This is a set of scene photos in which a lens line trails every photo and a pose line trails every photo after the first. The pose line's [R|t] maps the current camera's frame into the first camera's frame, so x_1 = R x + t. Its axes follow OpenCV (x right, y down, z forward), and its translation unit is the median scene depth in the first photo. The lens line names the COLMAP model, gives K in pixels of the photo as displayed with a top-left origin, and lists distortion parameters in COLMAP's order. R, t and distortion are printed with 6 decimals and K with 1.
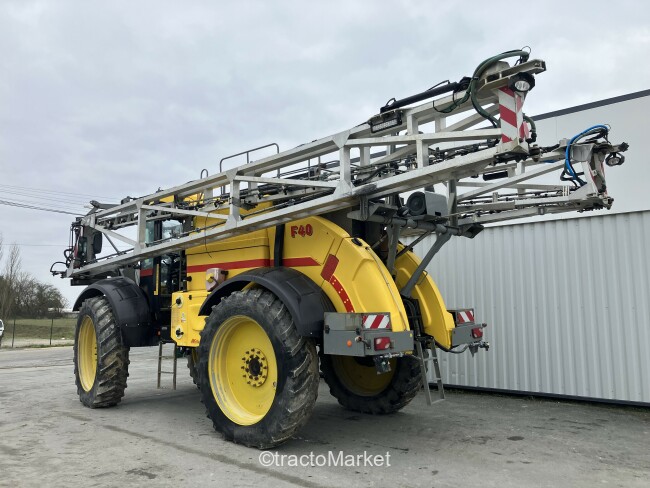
lens RADIAL K [[517.6, 0, 325.0], [0, 517.6, 244.0], [0, 0, 1]] dist [0.056259, -0.106810]
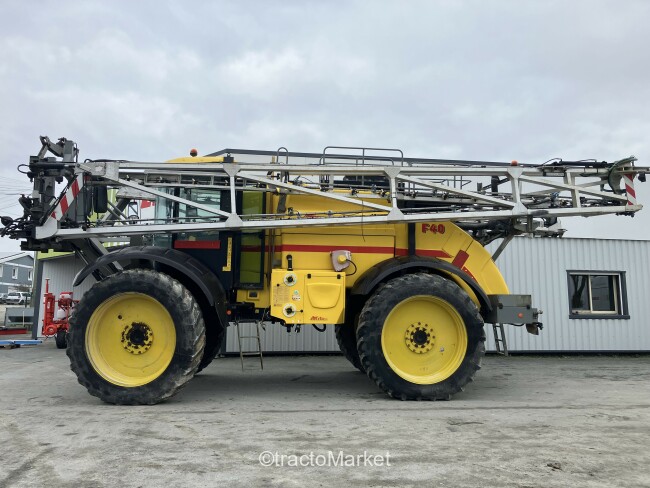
lens RADIAL K [[517.6, 0, 325.0], [0, 517.6, 244.0], [0, 0, 1]] dist [0.056259, -0.106810]
pose [[0.683281, 0.090713, 0.724499, -1.177267], [-0.109149, 0.993793, -0.021490, 0.069472], [-0.721951, -0.064395, 0.688941, 0.334175]]
